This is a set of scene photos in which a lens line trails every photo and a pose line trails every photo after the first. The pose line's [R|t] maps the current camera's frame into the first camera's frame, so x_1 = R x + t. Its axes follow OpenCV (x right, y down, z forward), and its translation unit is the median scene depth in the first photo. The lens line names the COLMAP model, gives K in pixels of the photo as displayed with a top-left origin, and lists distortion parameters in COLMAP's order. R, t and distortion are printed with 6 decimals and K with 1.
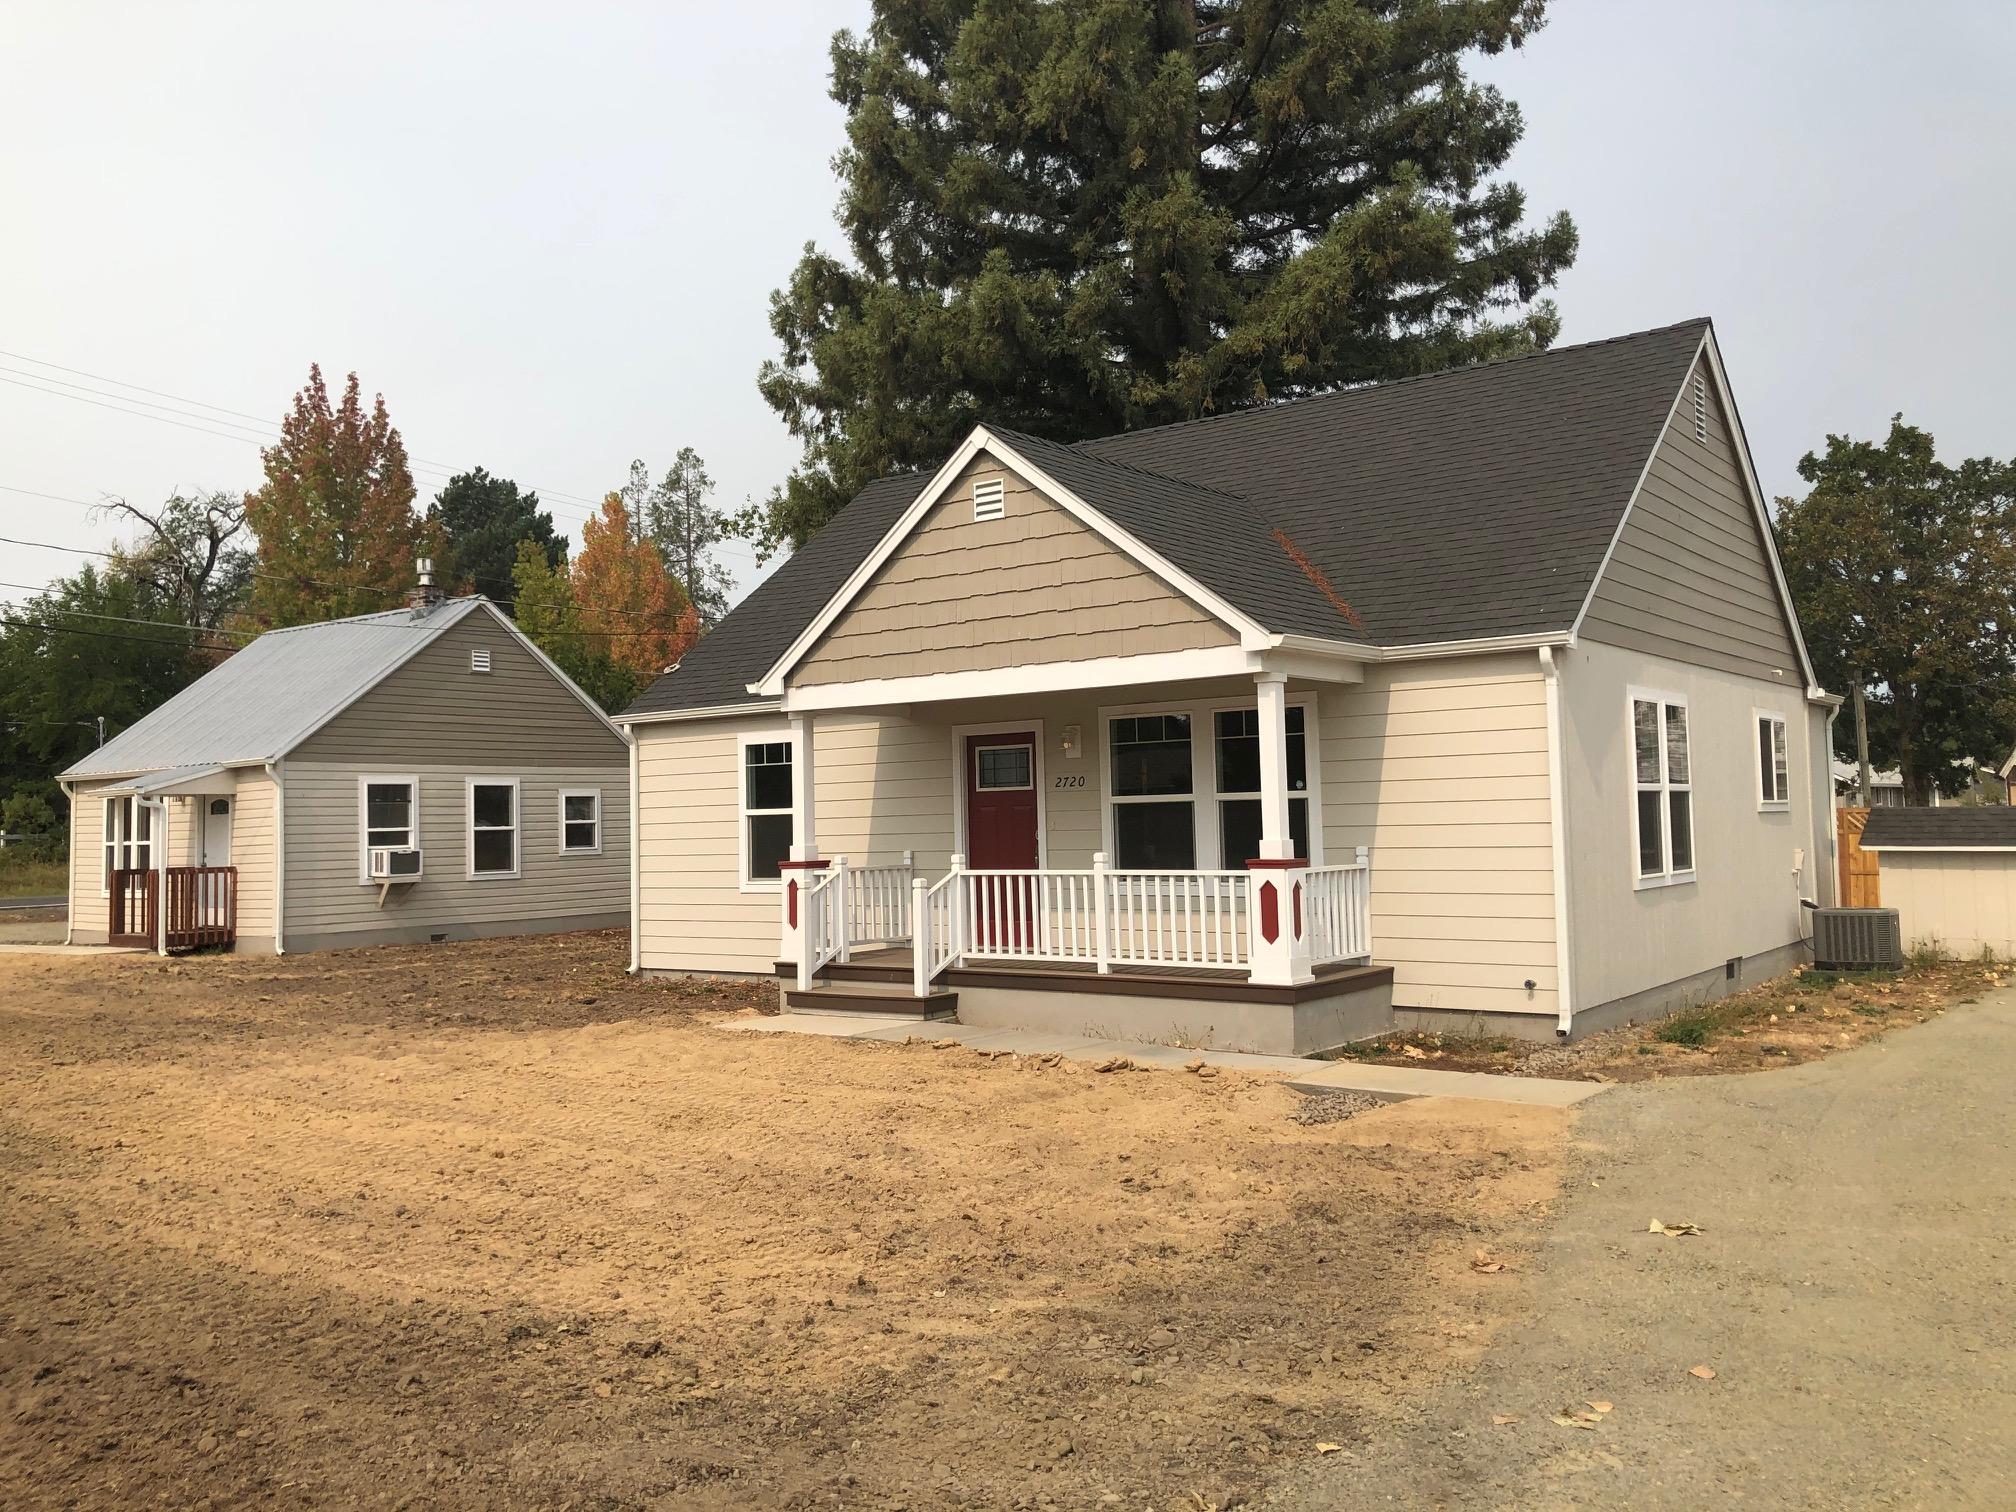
lens RADIAL K [[1661.3, 0, 1011.9], [0, 1661.3, 737.9], [0, 0, 1]] dist [0.033127, -0.021239]
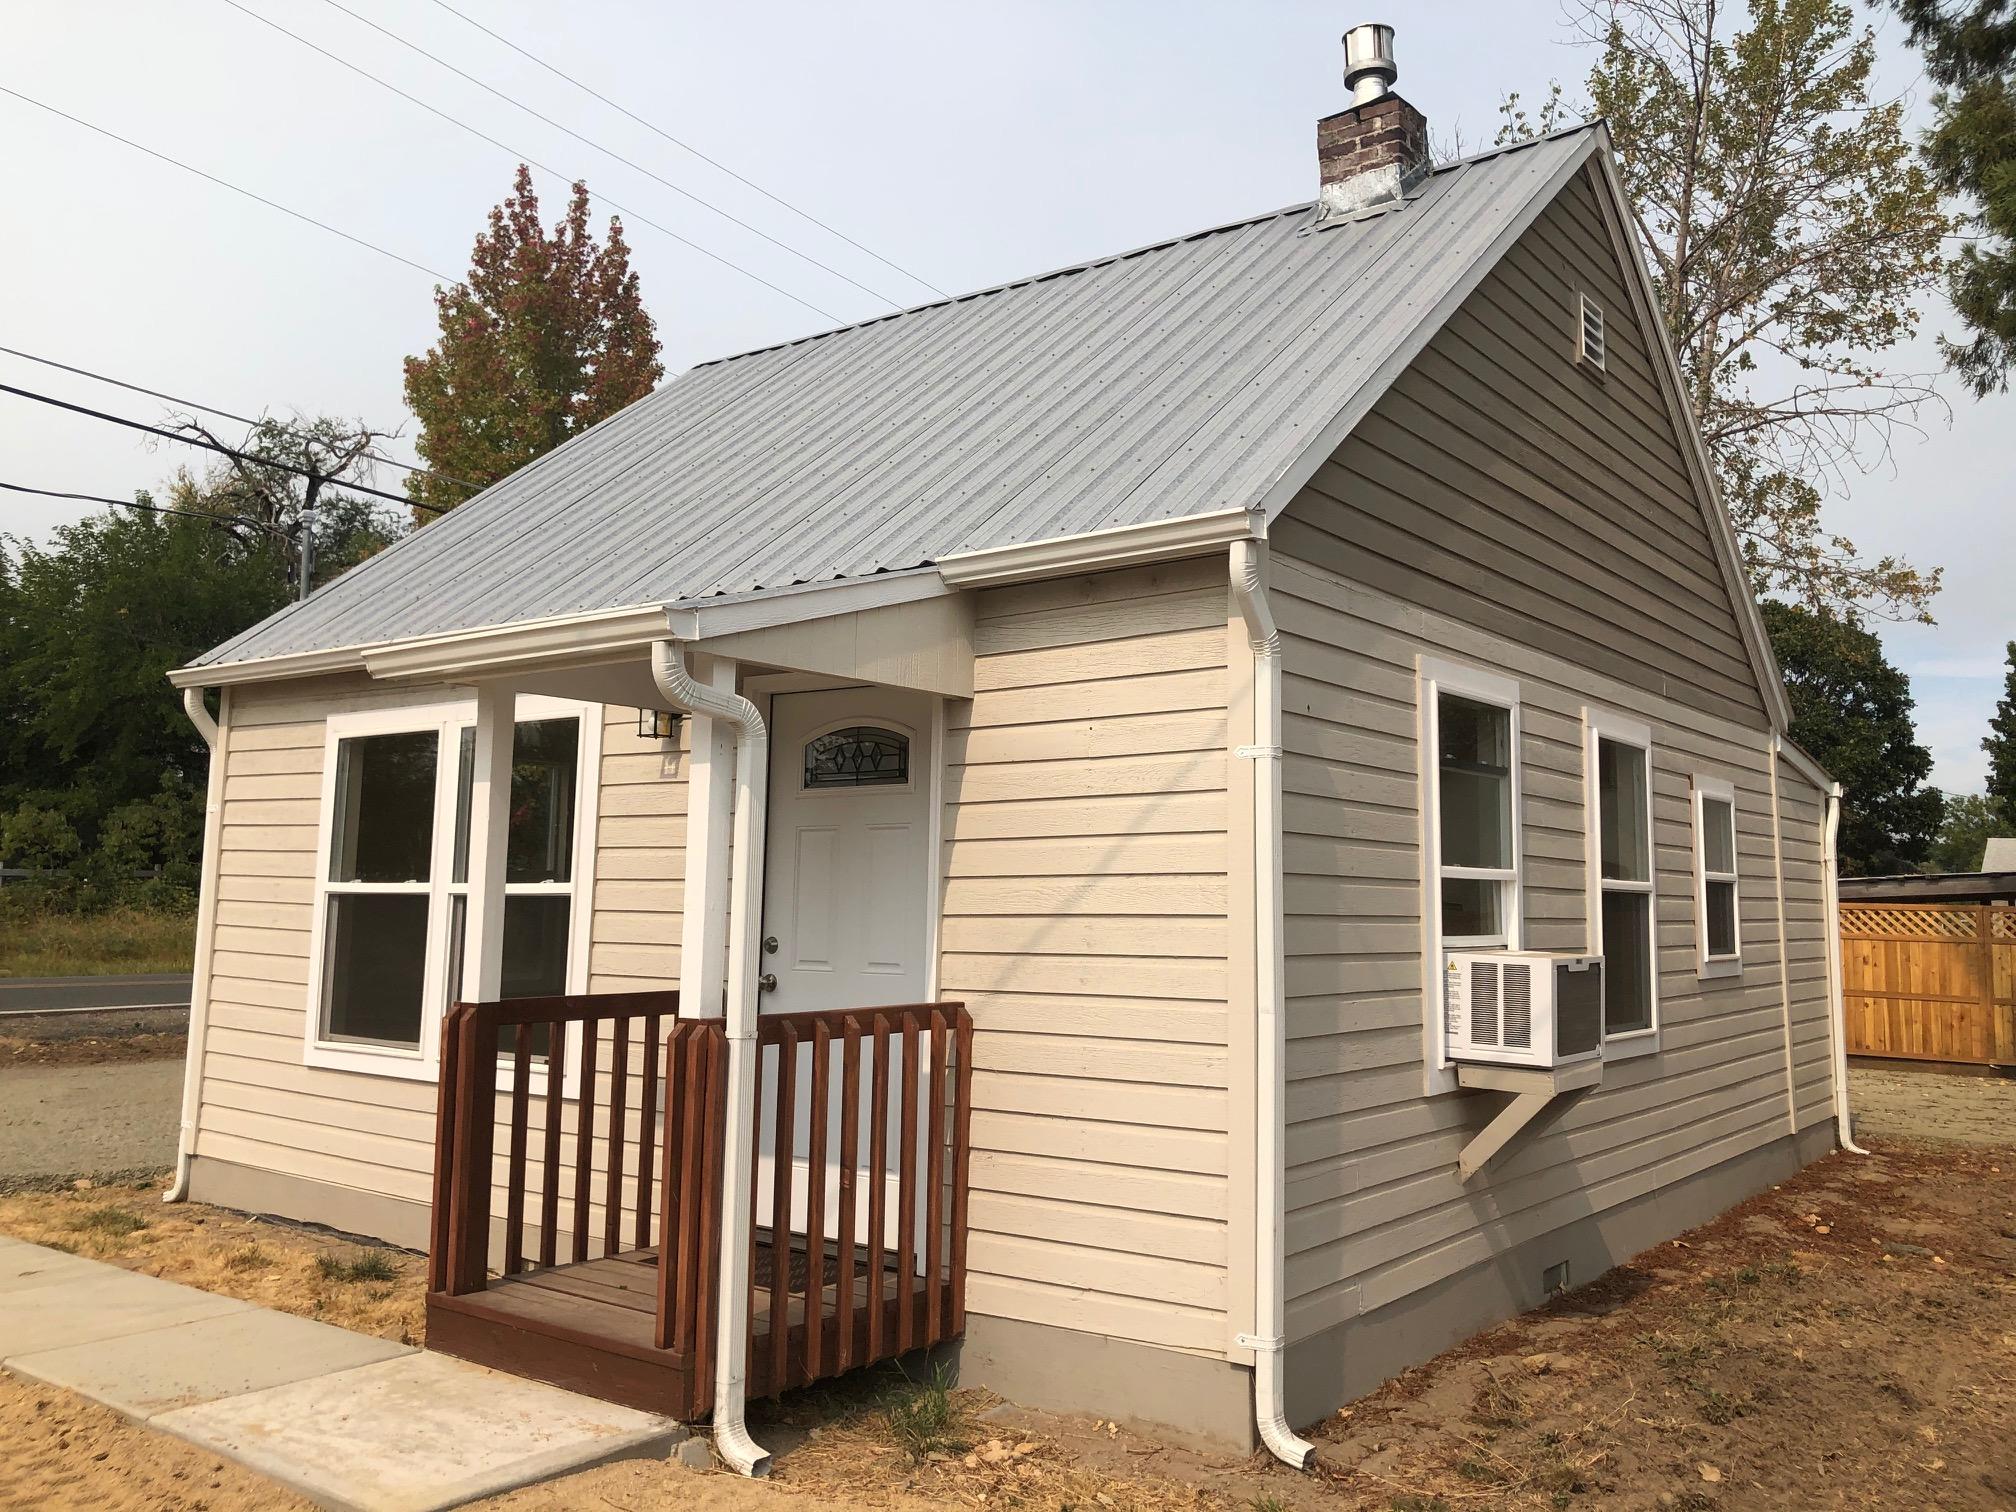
lens RADIAL K [[1661.3, 0, 1015.4], [0, 1661.3, 725.9], [0, 0, 1]] dist [0.033127, -0.021239]
pose [[0.999265, 0.038283, -0.001760, -0.468384], [-0.038322, 0.997781, -0.054444, 0.051372], [-0.000328, 0.054471, 0.998515, 0.780809]]
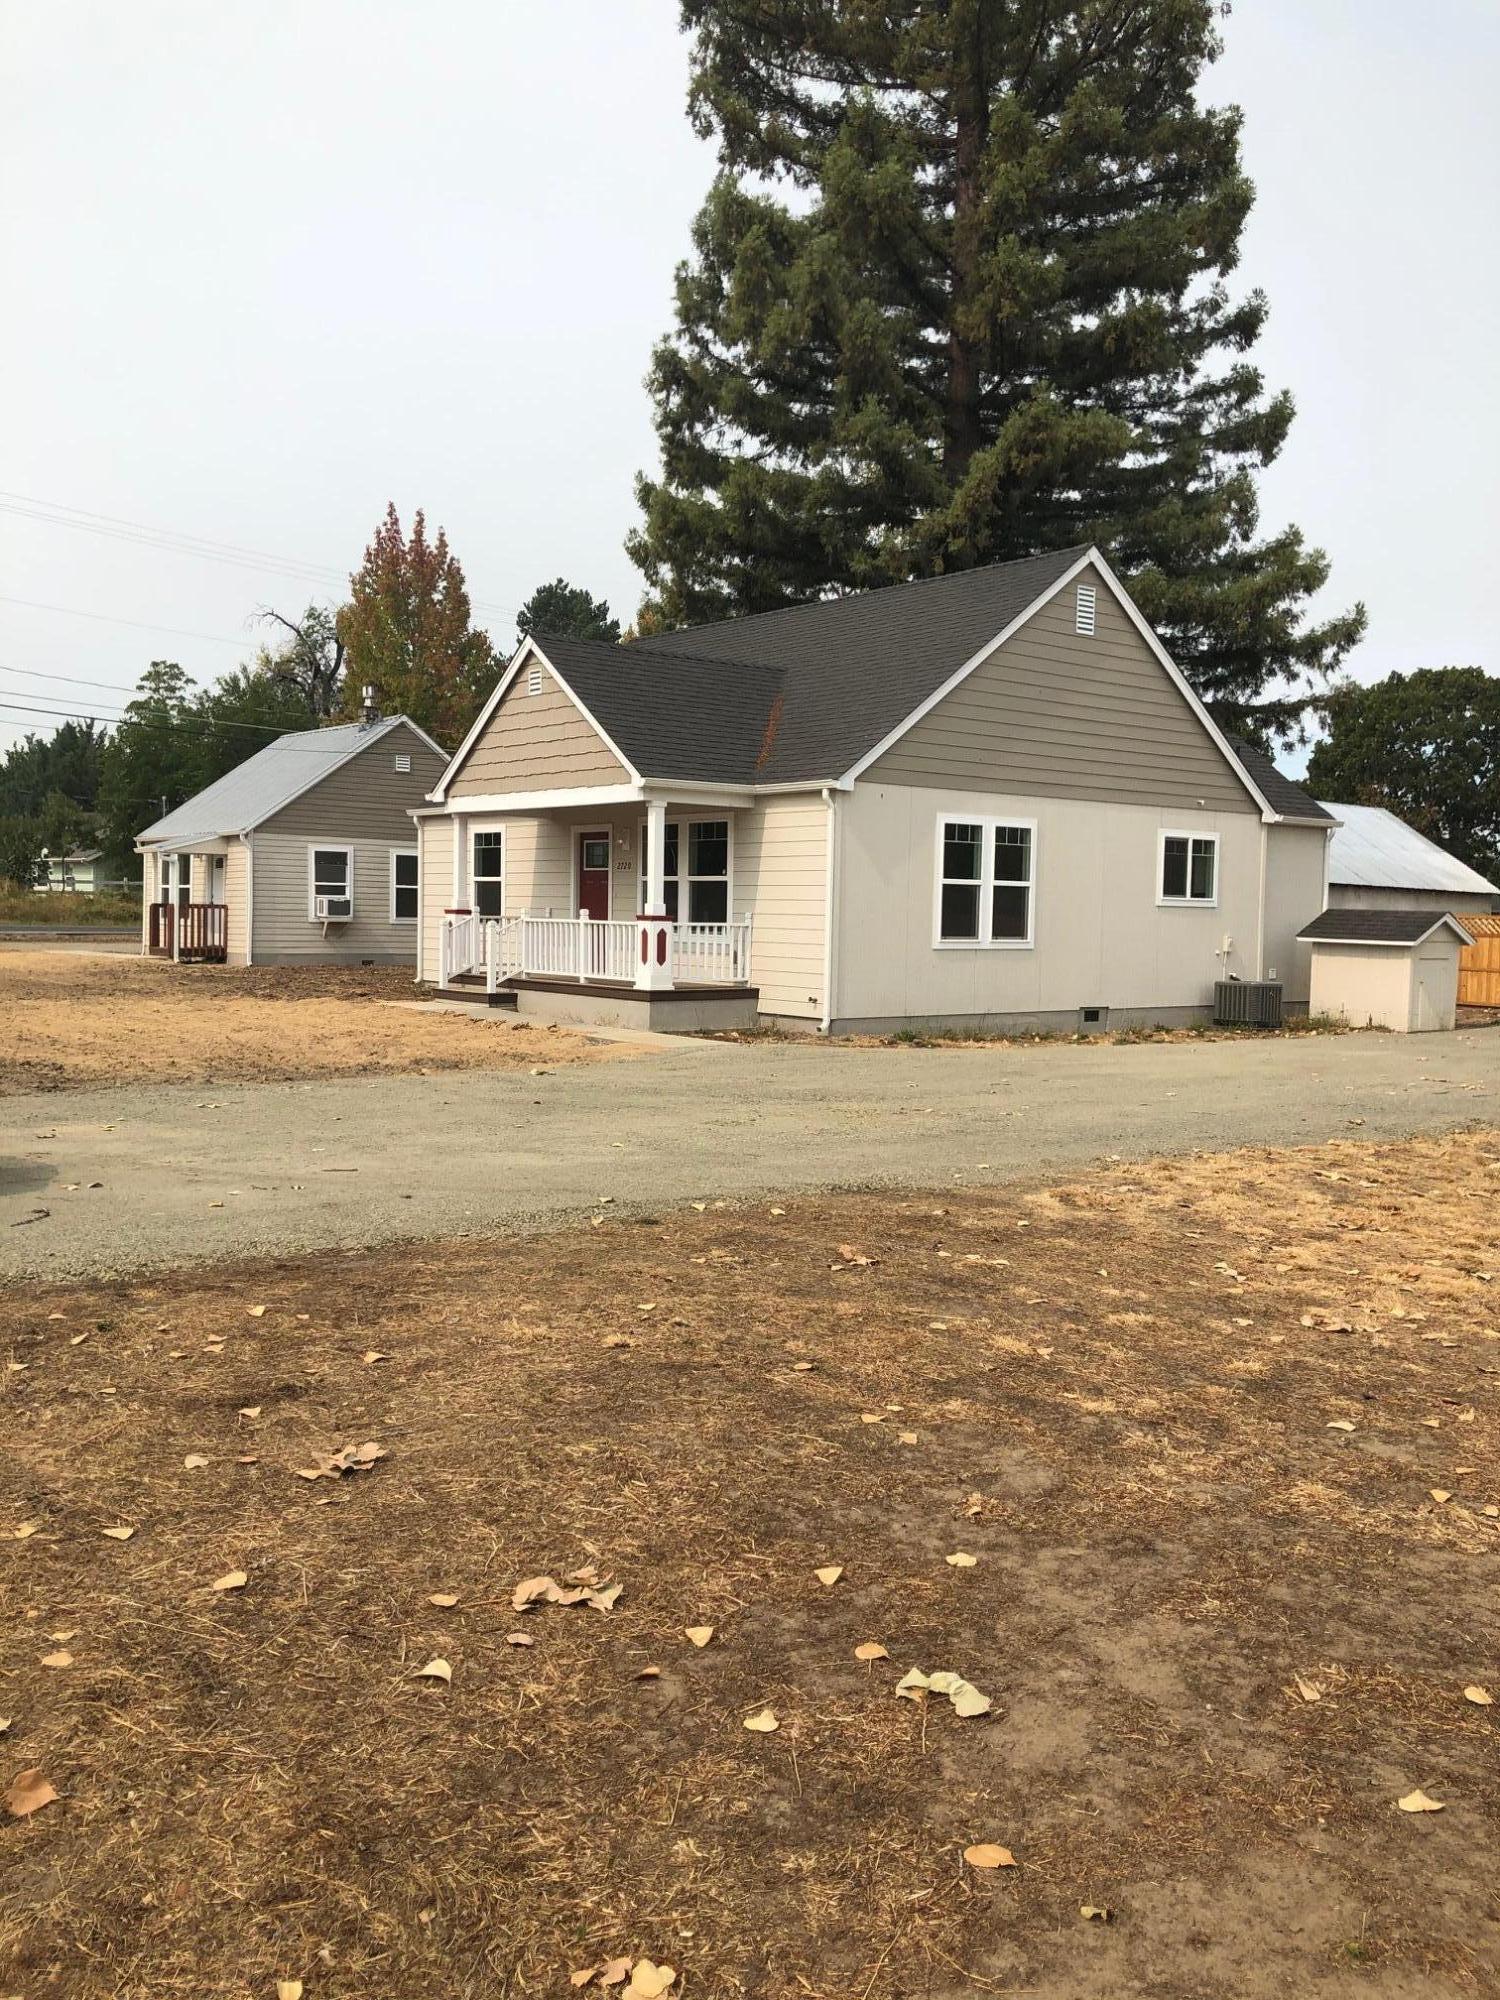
lens RADIAL K [[1648.1, 0, 801.7], [0, 1648.1, 1011.9], [0, 0, 1]] dist [0.033127, -0.021239]
pose [[0.973213, 0.056798, -0.222777, 0.350710], [-0.031246, 0.992688, 0.116592, -0.013814], [0.227771, -0.106508, 0.967872, -0.288547]]
